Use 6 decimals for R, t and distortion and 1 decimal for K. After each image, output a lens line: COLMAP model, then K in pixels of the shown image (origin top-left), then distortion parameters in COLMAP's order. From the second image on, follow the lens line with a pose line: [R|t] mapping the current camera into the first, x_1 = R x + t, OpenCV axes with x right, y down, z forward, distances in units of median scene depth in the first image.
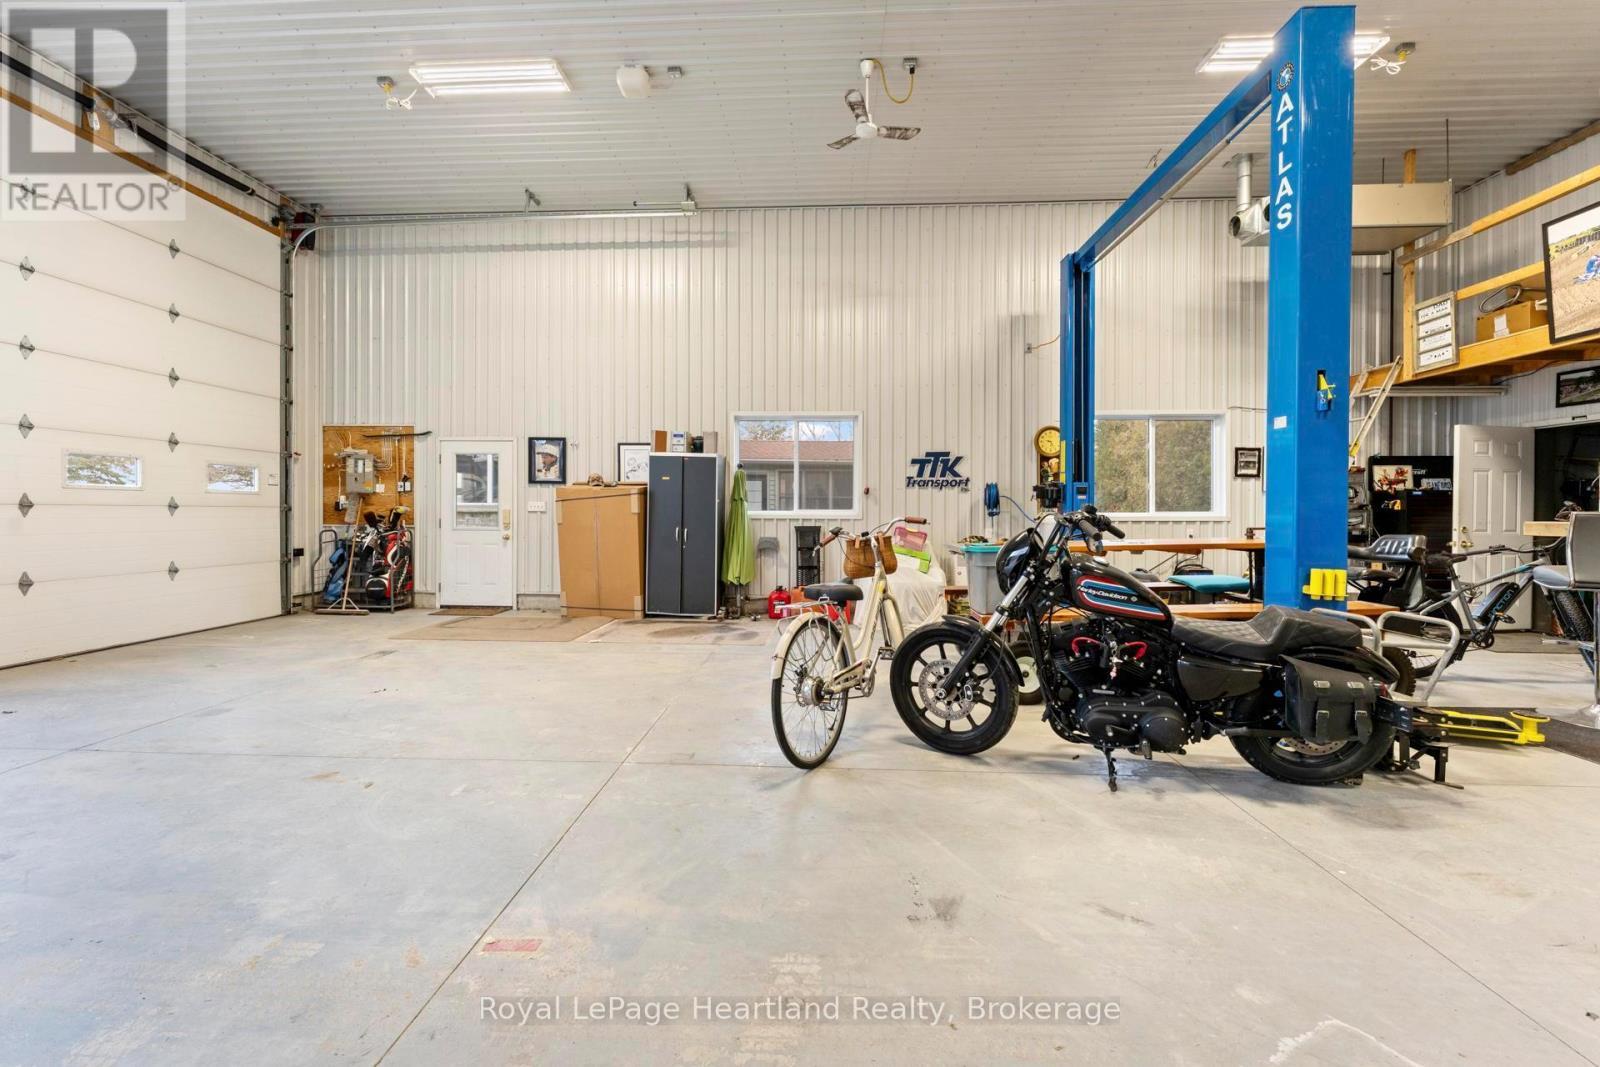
lens RADIAL K [[644.4, 0, 793.5], [0, 644.4, 509.5], [0, 0, 1]] dist [0.000772, -0.000383]
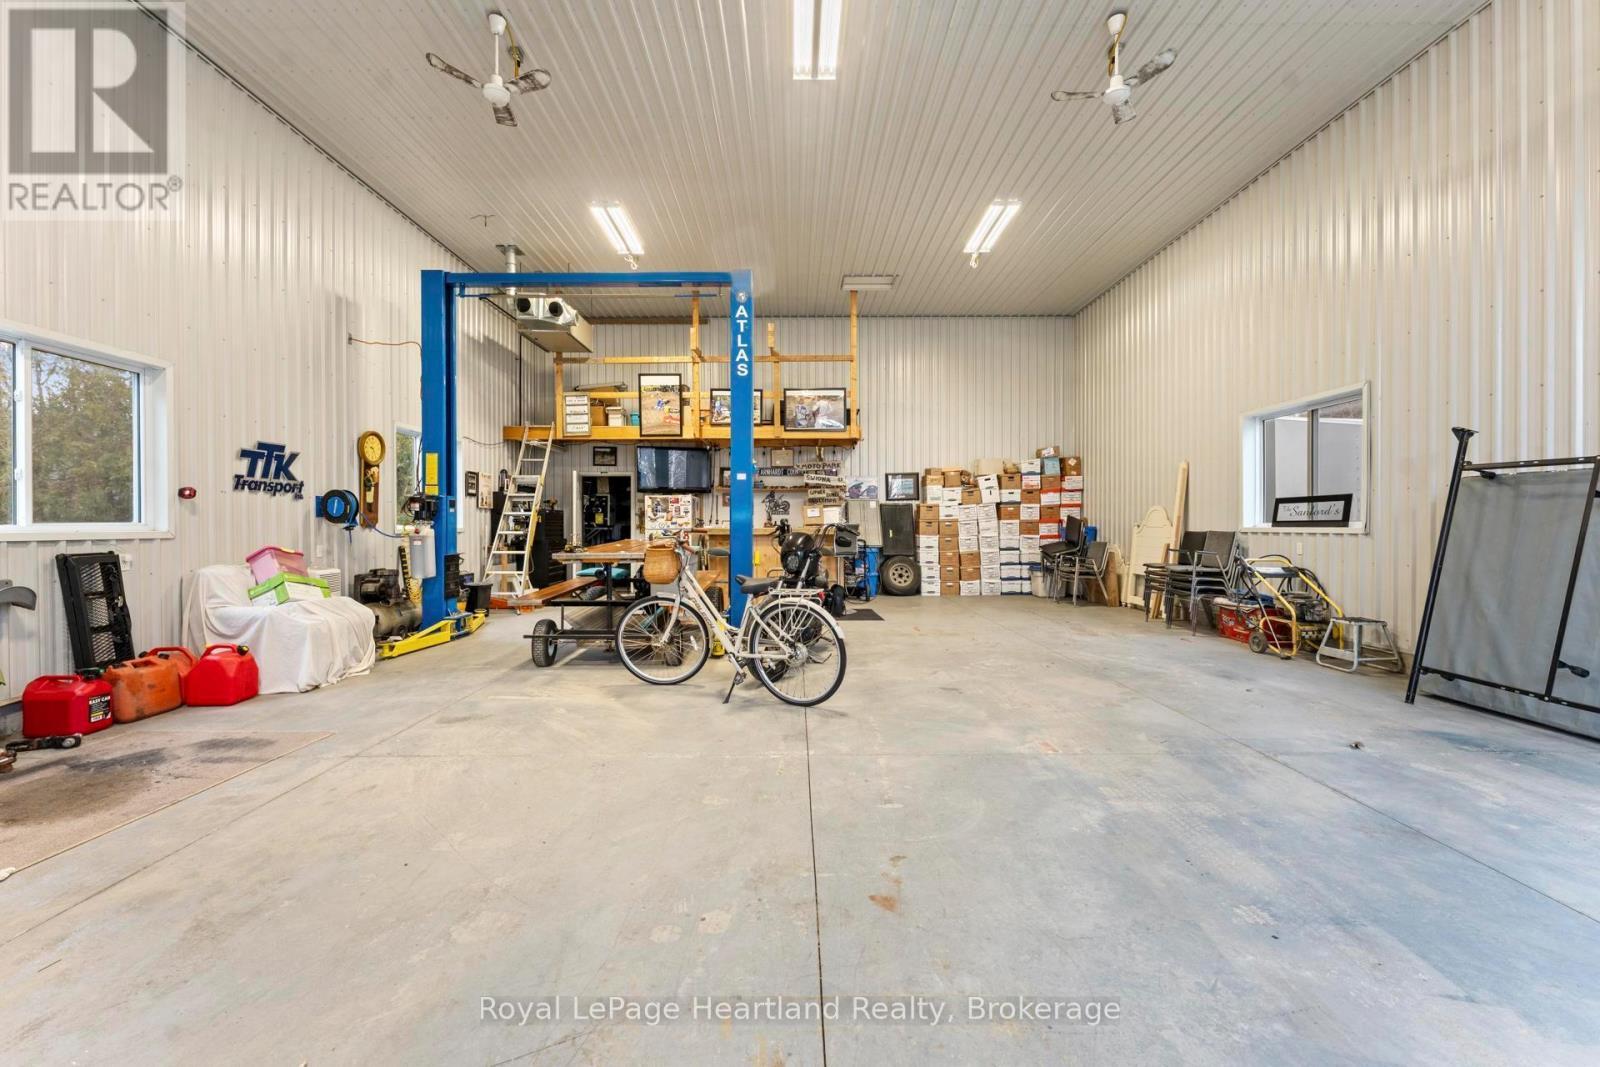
lens RADIAL K [[644.4, 0, 799.0], [0, 644.4, 524.9], [0, 0, 1]] dist [0.000772, -0.000383]
pose [[-0.053748, -0.004878, 0.998543, -0.548144], [0.000315, 0.999988, 0.004903, -0.000237], [-0.998554, 0.000579, -0.053746, 0.436687]]
